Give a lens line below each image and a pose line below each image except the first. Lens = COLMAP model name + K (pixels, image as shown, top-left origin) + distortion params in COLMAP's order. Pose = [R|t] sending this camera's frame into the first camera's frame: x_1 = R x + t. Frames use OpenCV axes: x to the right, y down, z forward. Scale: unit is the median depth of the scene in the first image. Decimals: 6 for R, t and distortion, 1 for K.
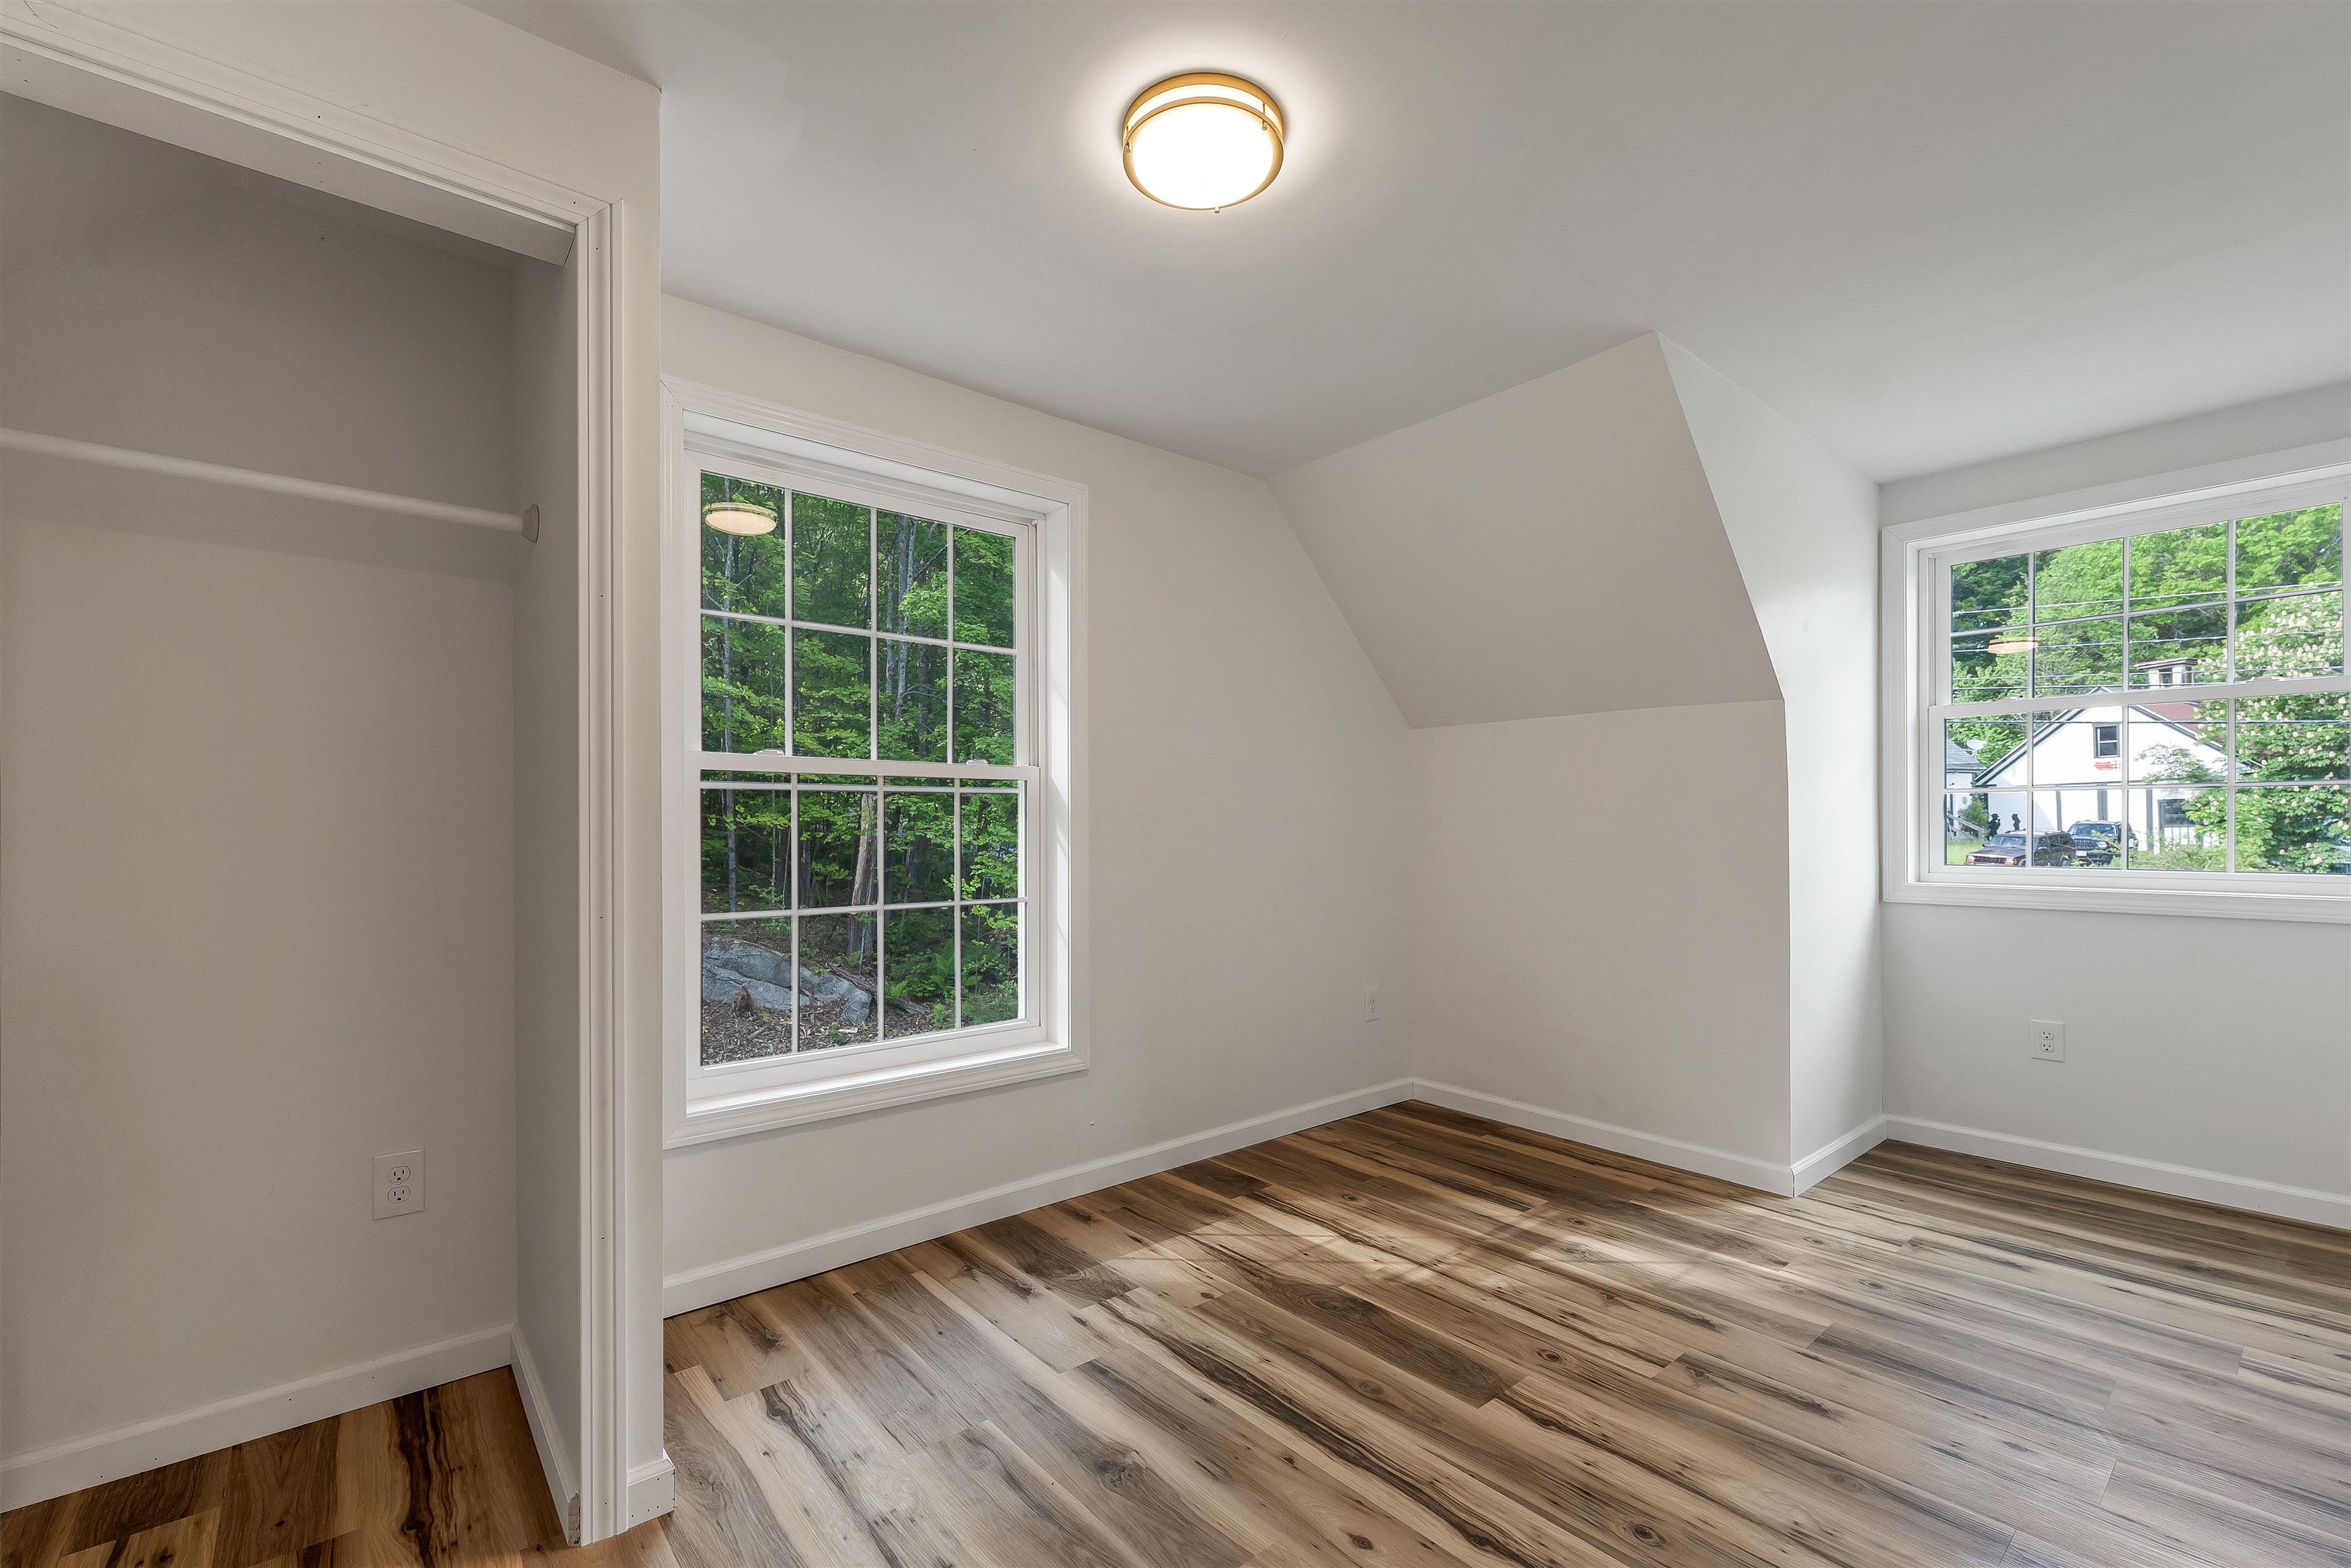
lens RADIAL K [[988.9, 0, 1174.0], [0, 988.9, 825.1], [0, 0, 1]] dist [0.000176, 0.000146]
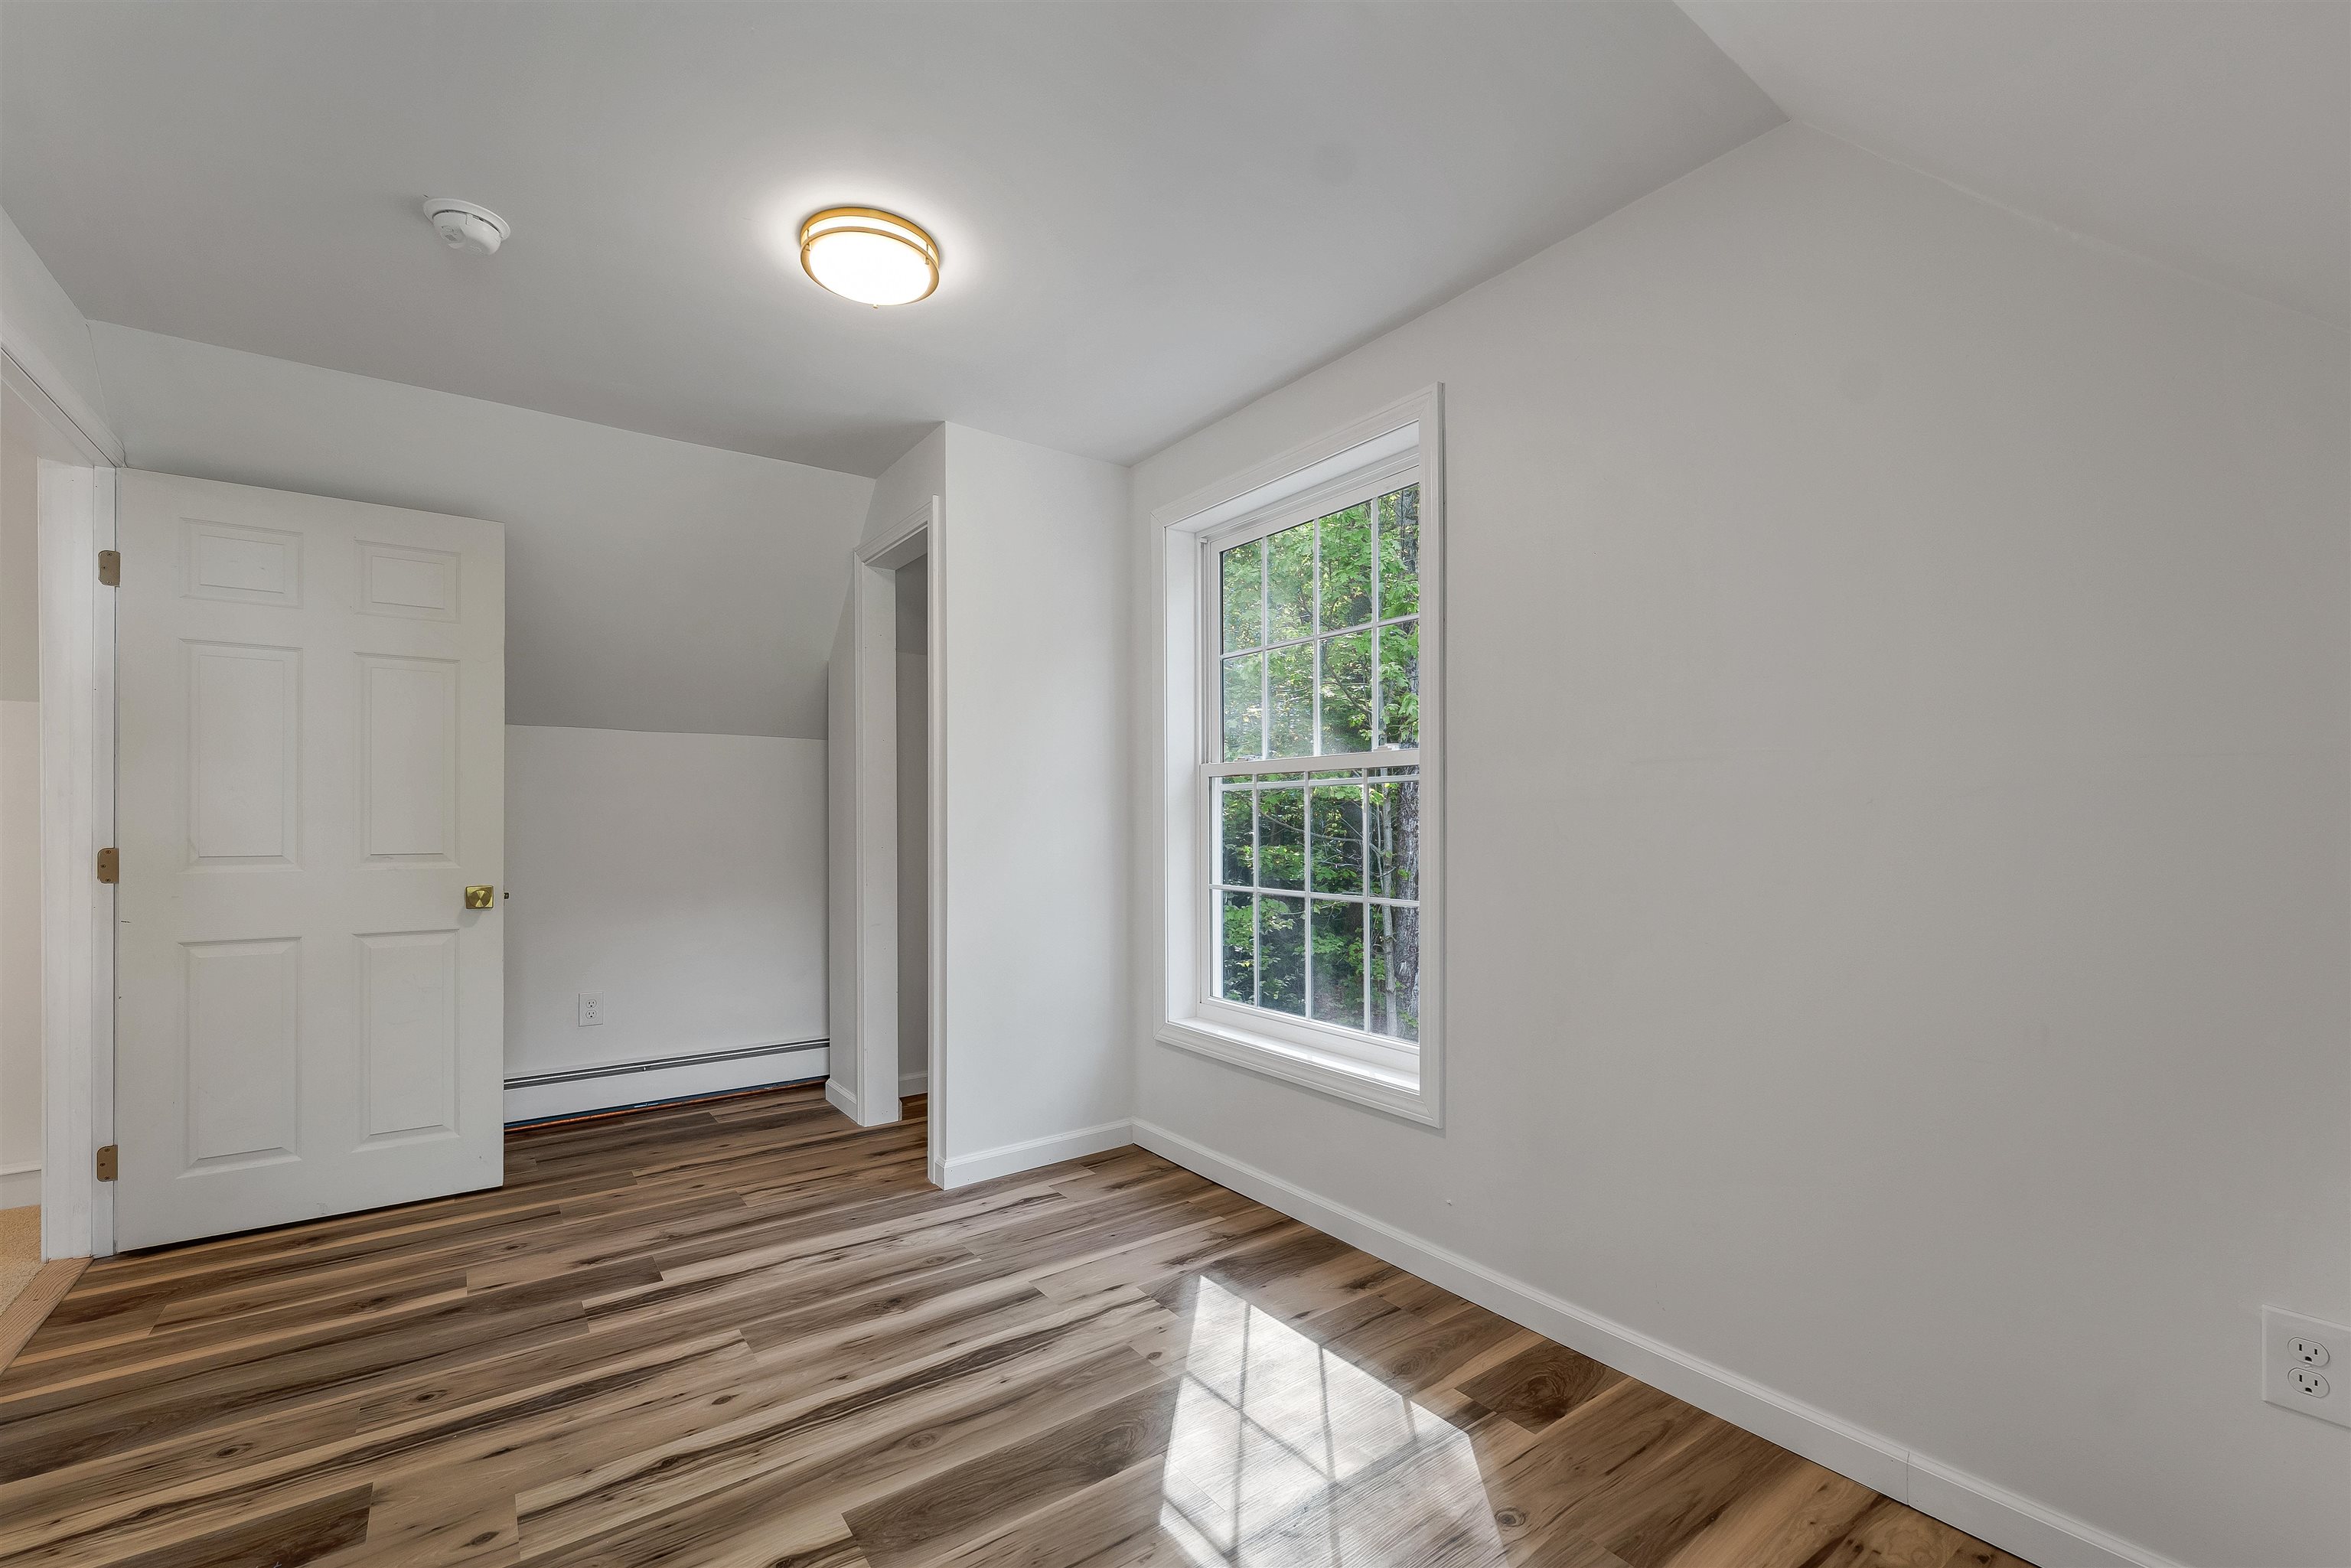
lens RADIAL K [[988.9, 0, 1174.0], [0, 988.9, 825.1], [0, 0, 1]] dist [0.000176, 0.000146]
pose [[-0.066337, 0.013738, -0.997703, 0.981972], [0.008902, 0.999874, 0.013176, -0.008238], [0.997758, -0.008007, -0.066451, 1.173128]]
